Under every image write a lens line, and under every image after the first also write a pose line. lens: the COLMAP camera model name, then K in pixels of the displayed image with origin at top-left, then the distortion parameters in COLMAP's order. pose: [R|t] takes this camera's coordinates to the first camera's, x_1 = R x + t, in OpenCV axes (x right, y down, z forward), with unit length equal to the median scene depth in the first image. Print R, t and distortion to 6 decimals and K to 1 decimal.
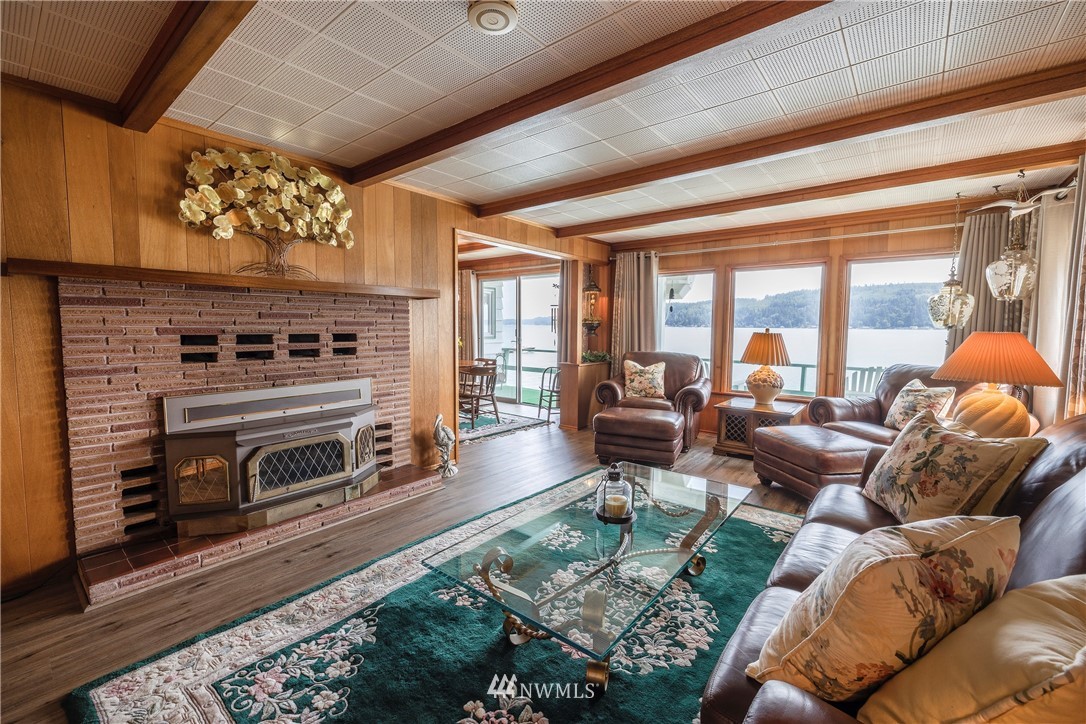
lens RADIAL K [[455.8, 0, 543.1], [0, 455.8, 361.7], [0, 0, 1]] dist [-0.005070, -0.000716]
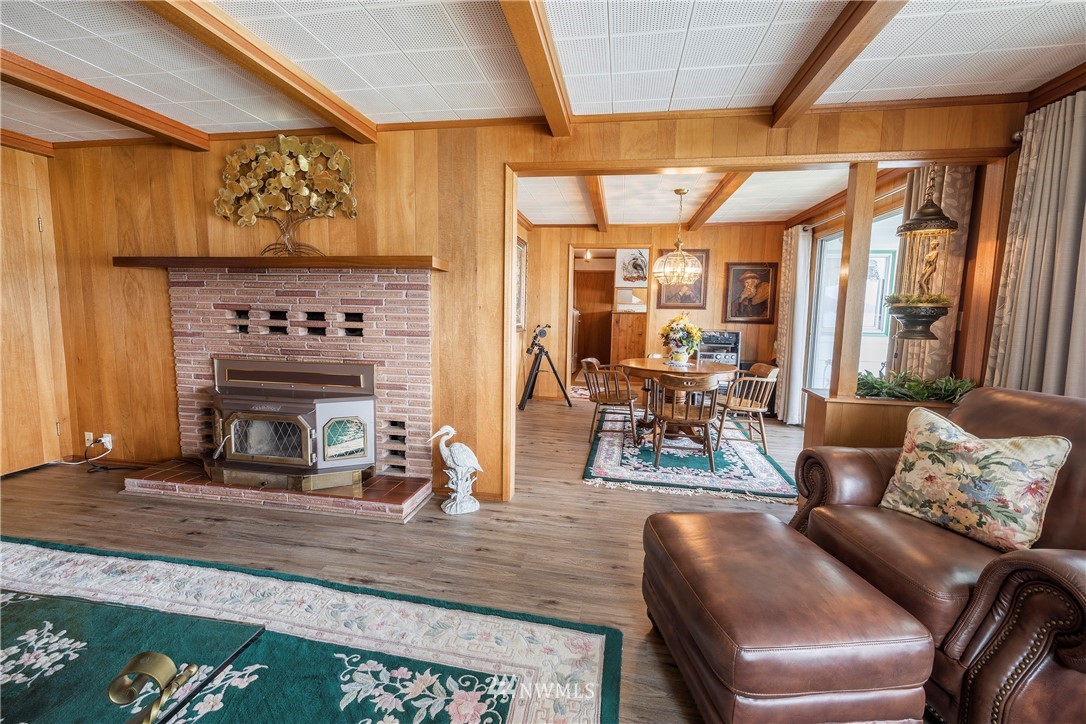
lens RADIAL K [[455.8, 0, 541.0], [0, 455.8, 357.4], [0, 0, 1]] dist [-0.005070, -0.000716]
pose [[0.482926, 0.097696, -0.870194, 0.563294], [-0.085760, 0.994256, 0.064031, -0.064966], [0.871451, 0.043706, 0.488531, 0.906132]]
